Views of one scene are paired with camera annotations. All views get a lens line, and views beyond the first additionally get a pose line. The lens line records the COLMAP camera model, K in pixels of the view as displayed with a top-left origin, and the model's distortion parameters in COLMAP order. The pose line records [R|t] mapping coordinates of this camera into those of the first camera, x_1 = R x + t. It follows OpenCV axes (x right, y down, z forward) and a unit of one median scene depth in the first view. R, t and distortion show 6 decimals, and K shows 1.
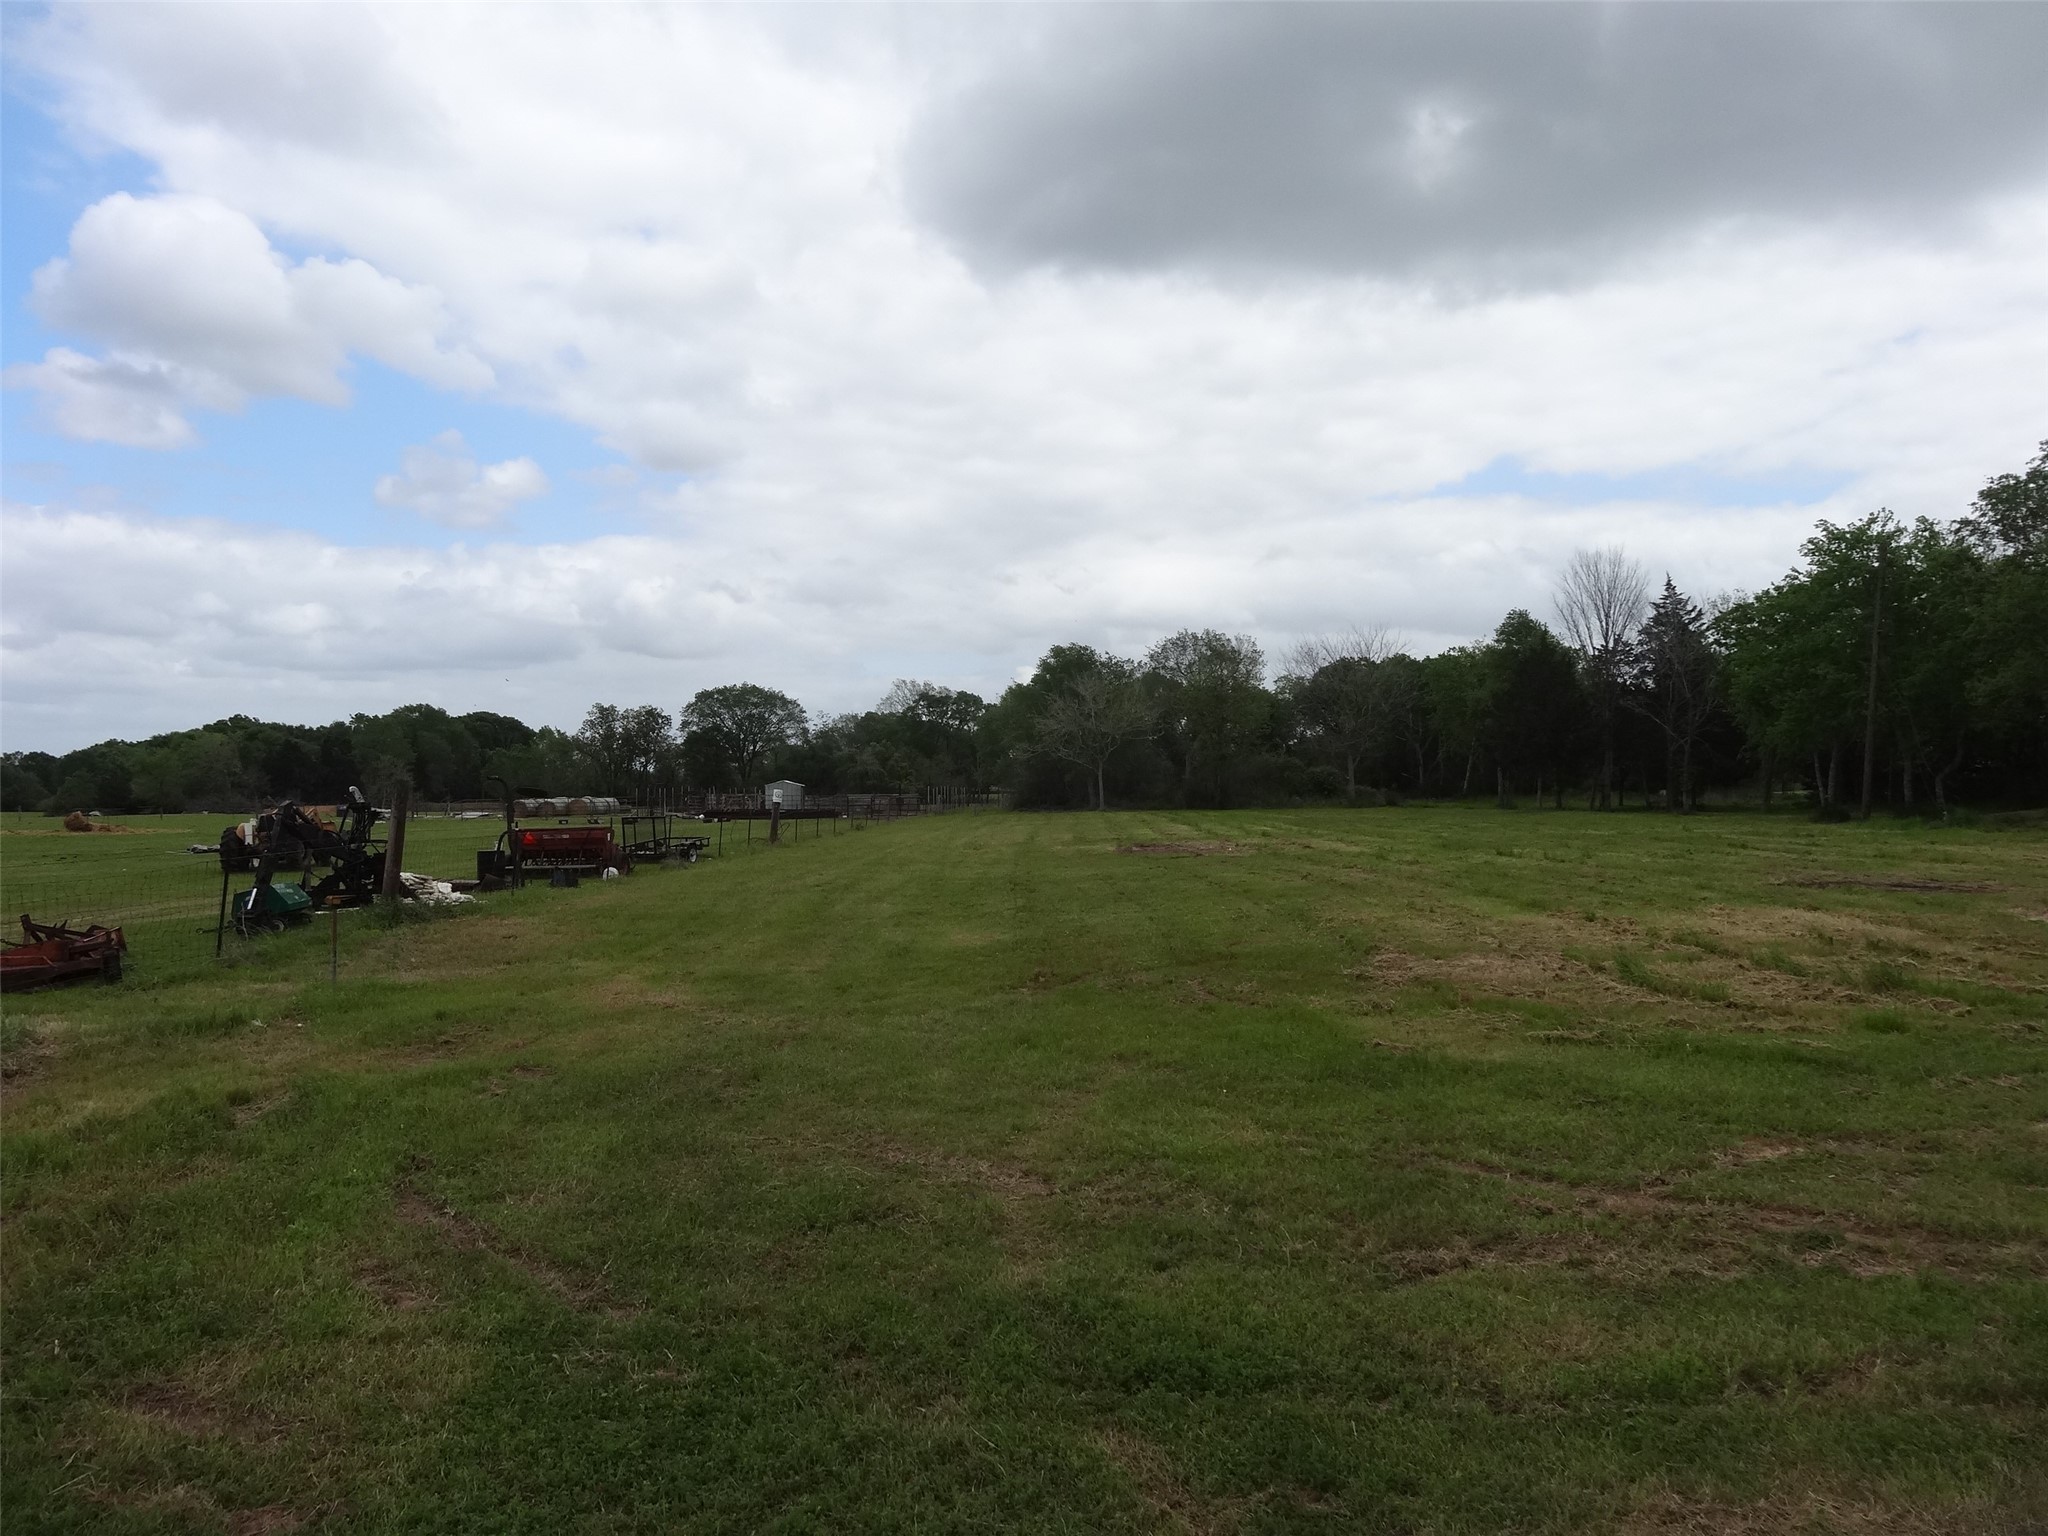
lens RADIAL K [[1532.0, 0, 1011.4], [0, 1532.0, 774.7], [0, 0, 1]] dist [0.003603, 0.008589]
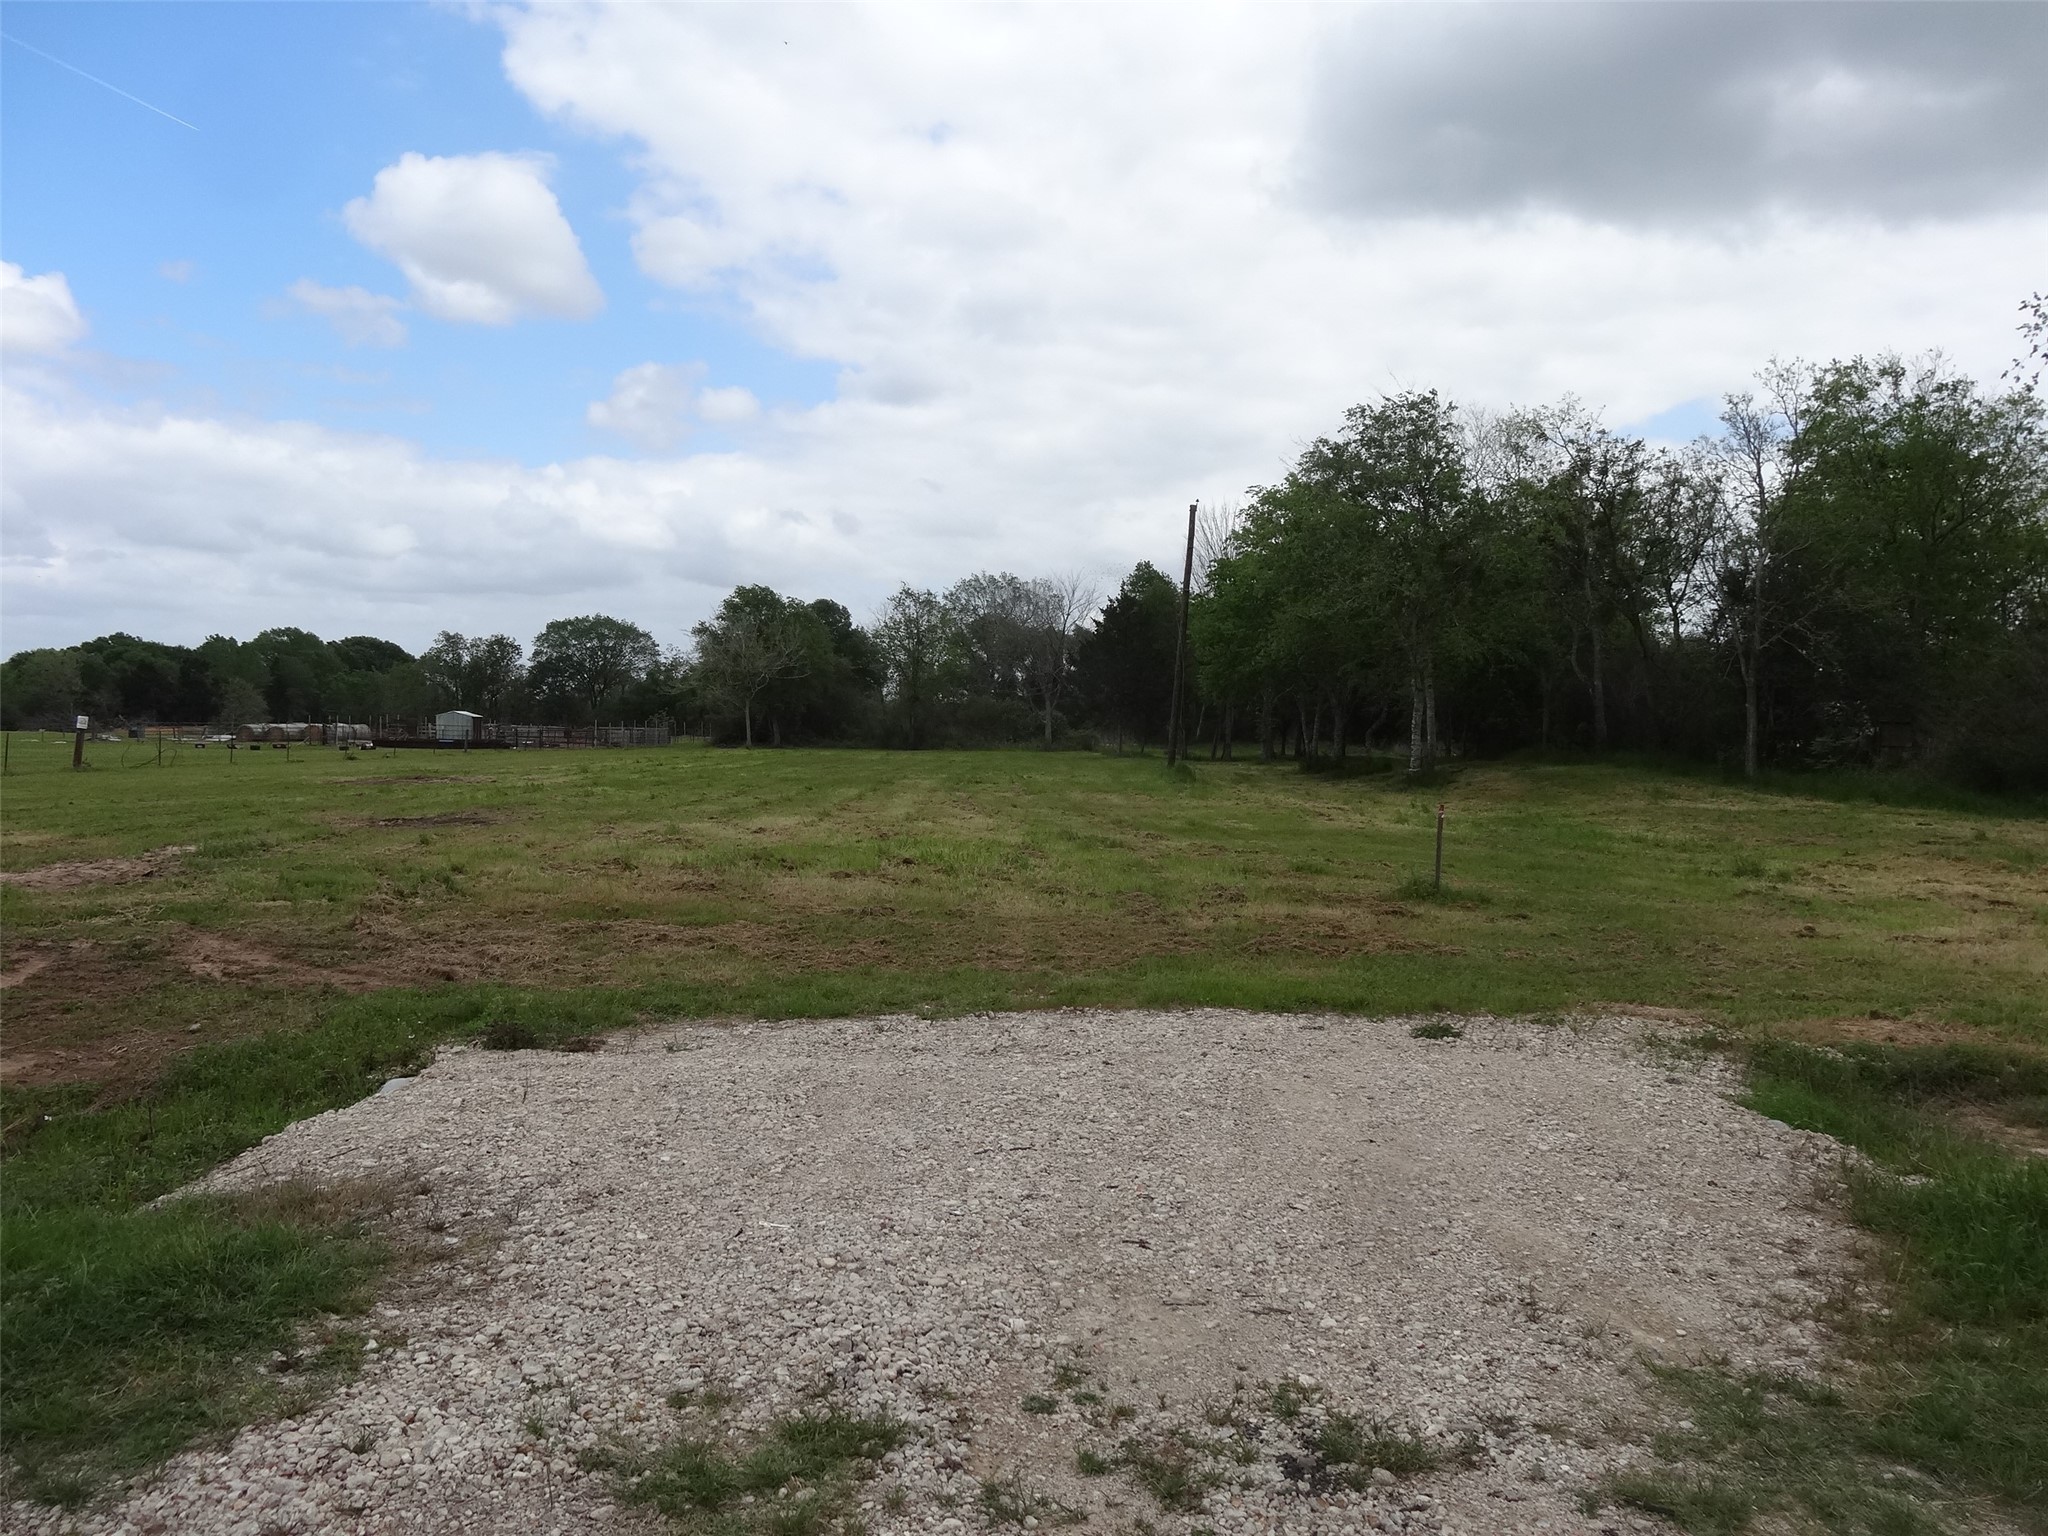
lens RADIAL K [[1532.0, 0, 1081.2], [0, 1532.0, 825.1], [0, 0, 1]] dist [0.003603, 0.008589]
pose [[0.999698, 0.023581, 0.006990, 0.245193], [-0.024023, 0.997117, 0.071982, -0.003683], [-0.005272, -0.072128, 0.997381, -0.025933]]
